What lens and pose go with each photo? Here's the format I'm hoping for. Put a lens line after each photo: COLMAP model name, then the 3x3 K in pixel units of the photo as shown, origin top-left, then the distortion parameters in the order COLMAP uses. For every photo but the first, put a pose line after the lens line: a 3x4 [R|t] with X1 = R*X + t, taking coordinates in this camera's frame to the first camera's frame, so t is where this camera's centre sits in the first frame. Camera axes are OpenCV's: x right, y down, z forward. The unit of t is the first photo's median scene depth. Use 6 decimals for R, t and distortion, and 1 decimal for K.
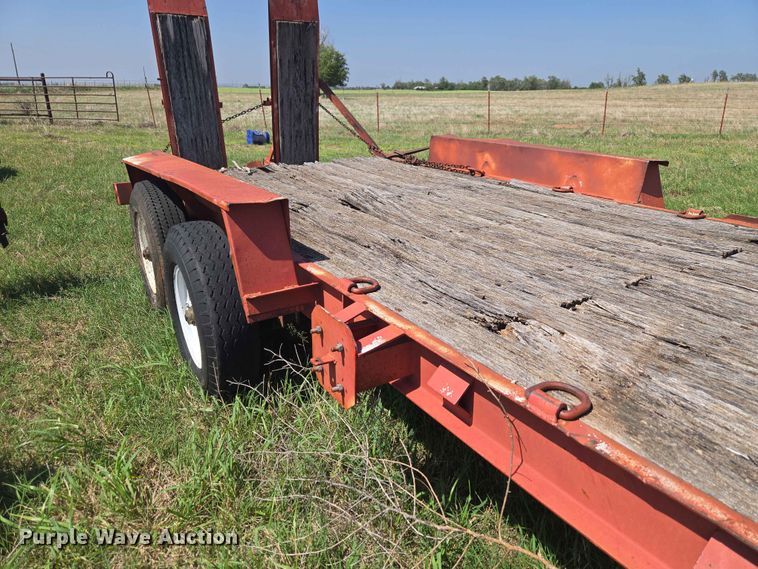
lens RADIAL K [[510.3, 0, 375.1], [0, 510.3, 289.4], [0, 0, 1]] dist [0.087897, -0.082515]
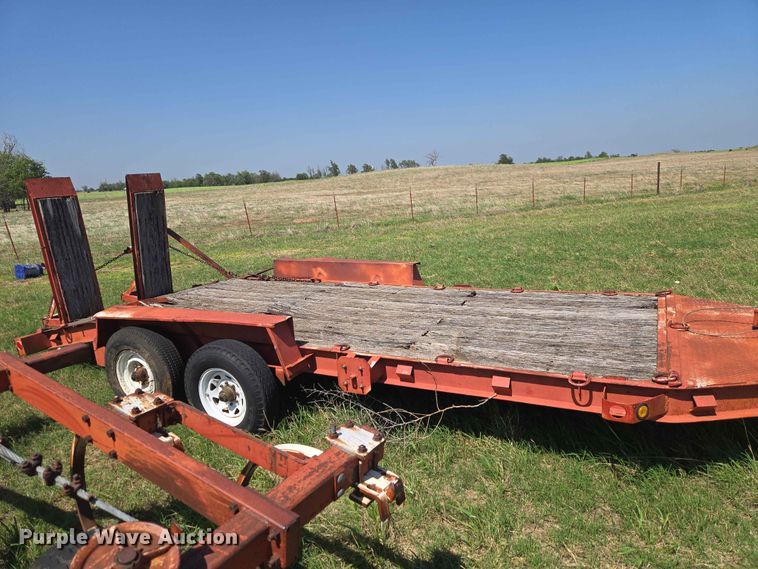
lens RADIAL K [[510.3, 0, 375.1], [0, 510.3, 289.4], [0, 0, 1]] dist [0.087897, -0.082515]
pose [[0.866390, -0.171205, 0.469102, -0.312235], [0.245198, 0.964202, -0.100961, 0.002990], [-0.435024, 0.202495, 0.877354, -0.365979]]
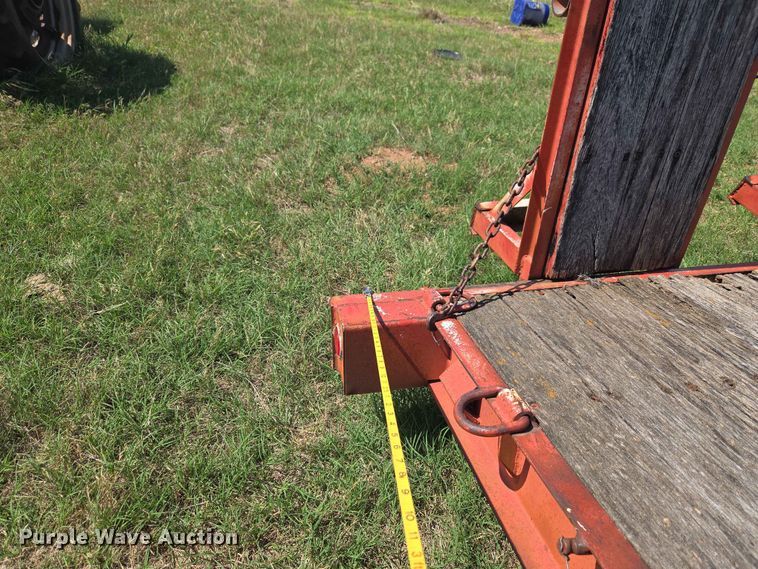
lens RADIAL K [[510.3, 0, 375.1], [0, 510.3, 289.4], [0, 0, 1]] dist [0.087897, -0.082515]
pose [[0.935337, 0.239458, -0.260392, -0.385683], [-0.169616, 0.949516, 0.263912, -0.271388], [0.310442, -0.202680, 0.928734, 0.703198]]
